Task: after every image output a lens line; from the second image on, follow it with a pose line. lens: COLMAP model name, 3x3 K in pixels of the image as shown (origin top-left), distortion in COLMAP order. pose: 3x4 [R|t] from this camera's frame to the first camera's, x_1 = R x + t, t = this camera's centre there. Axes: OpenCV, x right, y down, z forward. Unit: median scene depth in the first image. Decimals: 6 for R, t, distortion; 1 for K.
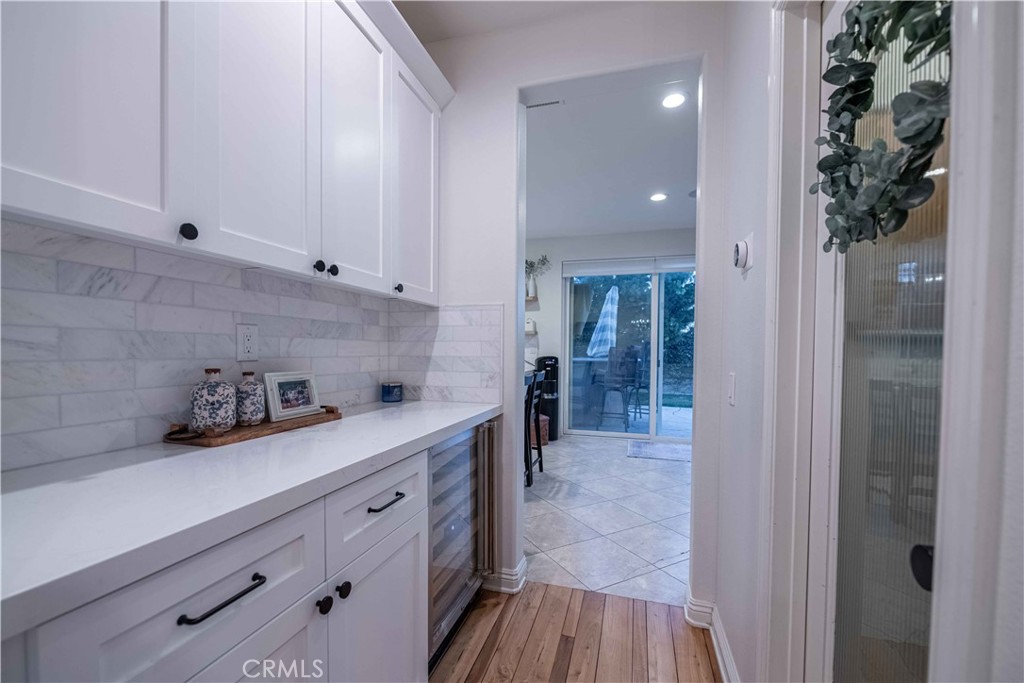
lens RADIAL K [[412.9, 0, 508.6], [0, 412.9, 351.2], [0, 0, 1]] dist [-0.007207, -0.001844]
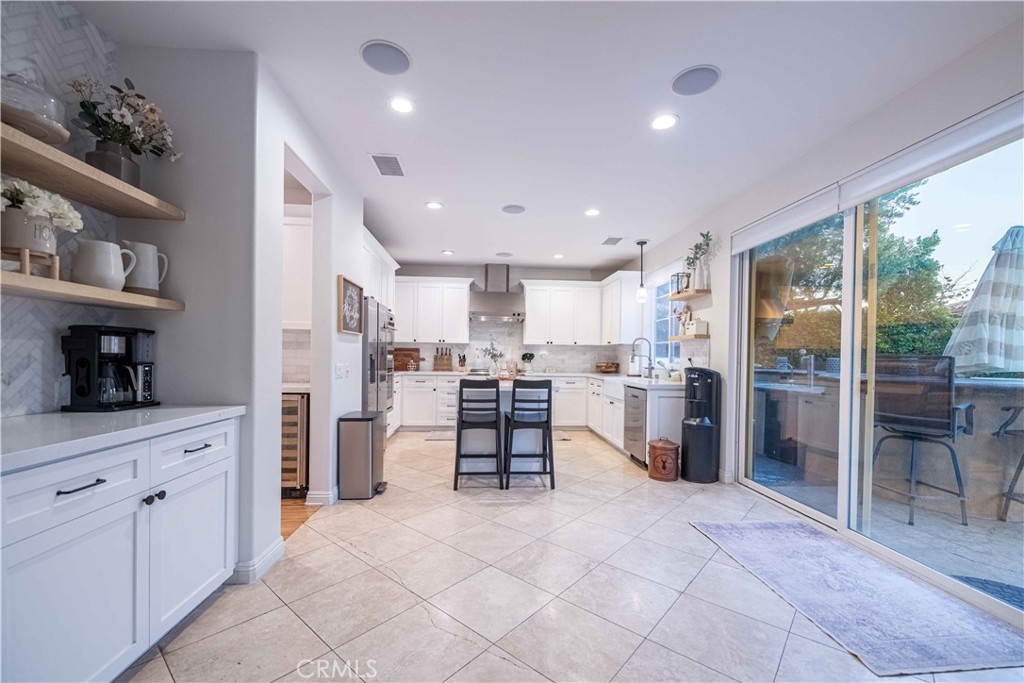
lens RADIAL K [[412.9, 0, 516.4], [0, 412.9, 350.8], [0, 0, 1]] dist [-0.007207, -0.001844]
pose [[0.370227, -0.014232, -0.928832, 0.804968], [-0.014500, 0.999672, -0.021097, 0.002781], [0.928828, 0.021279, 0.369900, 0.508265]]
